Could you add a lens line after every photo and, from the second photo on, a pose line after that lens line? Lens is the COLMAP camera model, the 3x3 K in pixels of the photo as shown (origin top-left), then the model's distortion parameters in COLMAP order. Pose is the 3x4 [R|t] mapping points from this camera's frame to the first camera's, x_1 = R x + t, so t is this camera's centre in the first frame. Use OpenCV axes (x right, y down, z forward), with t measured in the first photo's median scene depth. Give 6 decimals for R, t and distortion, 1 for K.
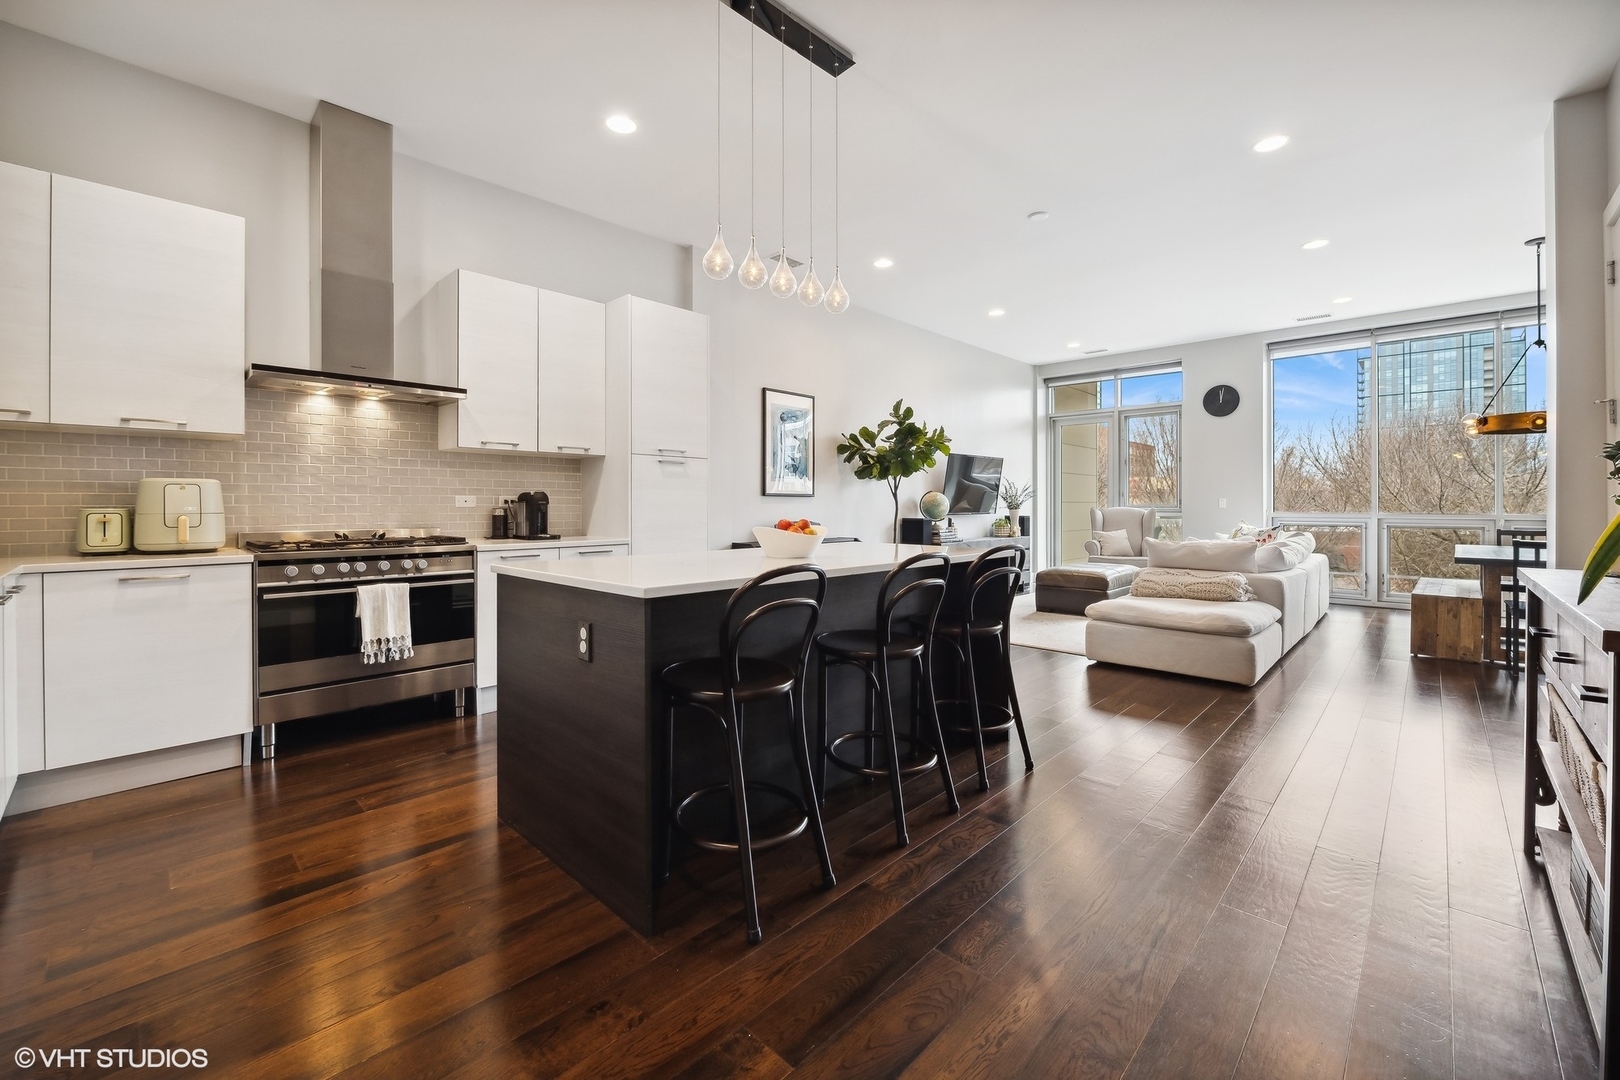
lens RADIAL K [[612.1, 0, 831.6], [0, 612.1, 505.1], [0, 0, 1]] dist [-0.009578, -0.000864]
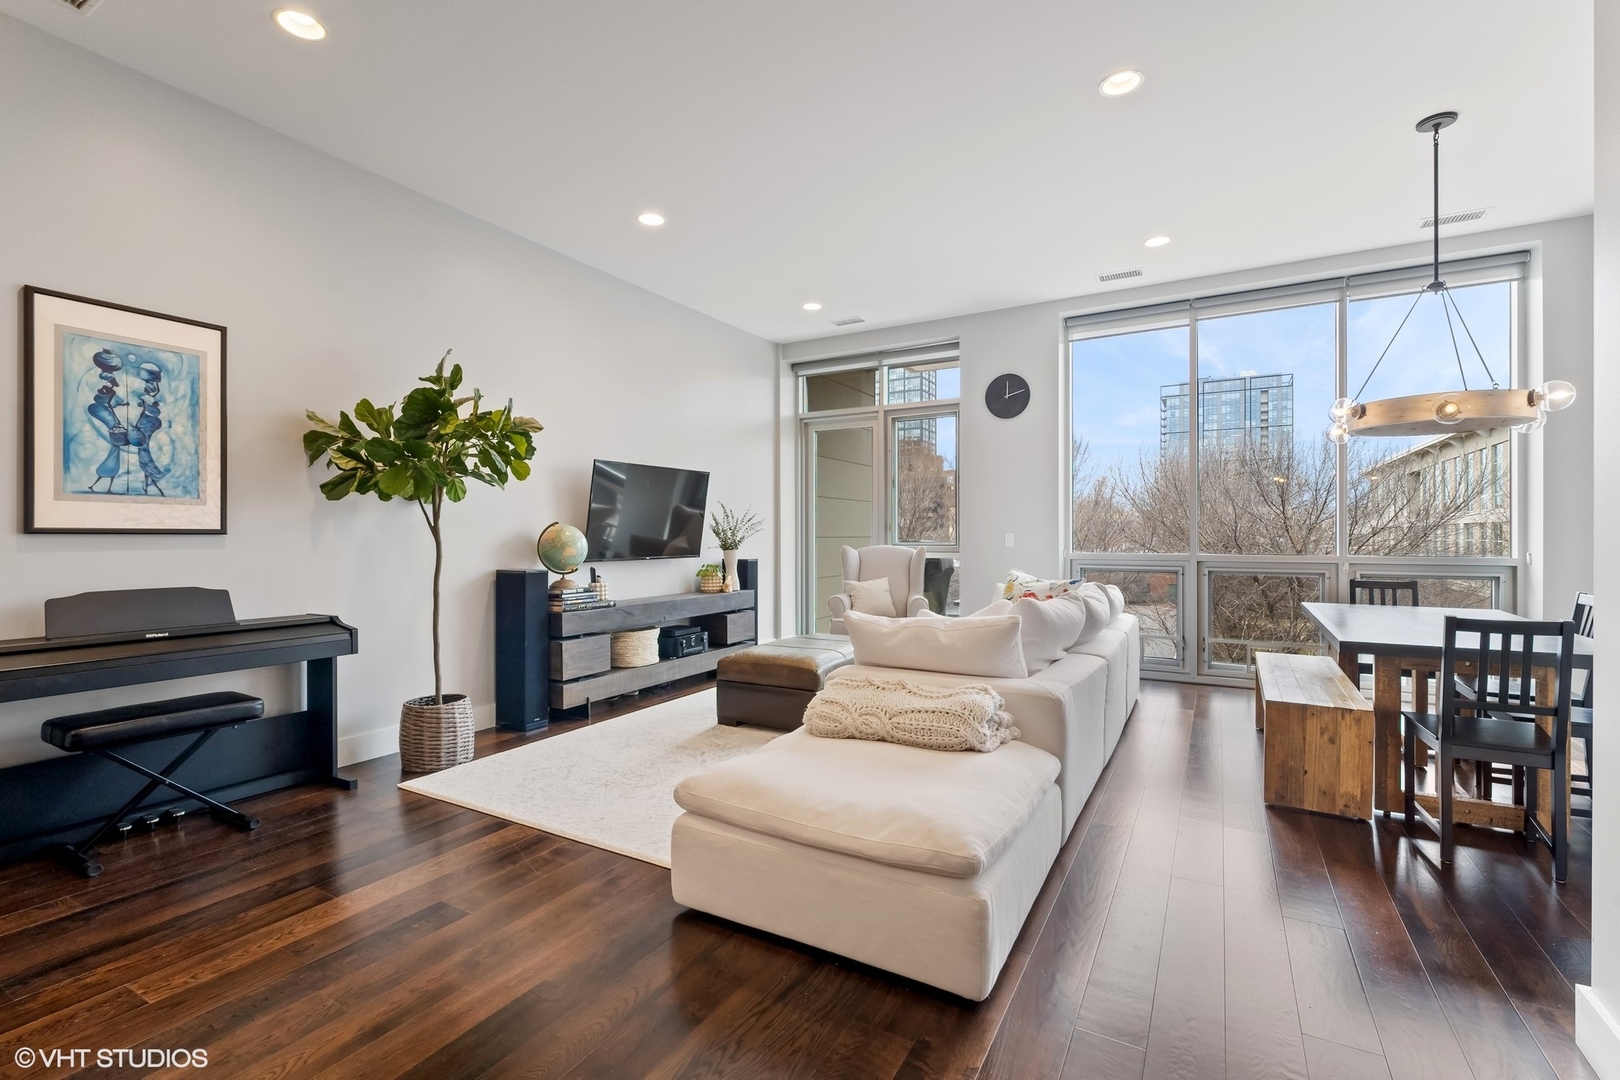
lens RADIAL K [[692.1, 0, 808.3], [0, 692.1, 536.3], [0, 0, 1]] dist [0.007440, -0.001042]
pose [[0.970862, -0.003054, 0.239621, 0.246592], [0.003350, 0.999994, -0.000827, -0.008524], [-0.239617, 0.001606, 0.970866, 0.303508]]
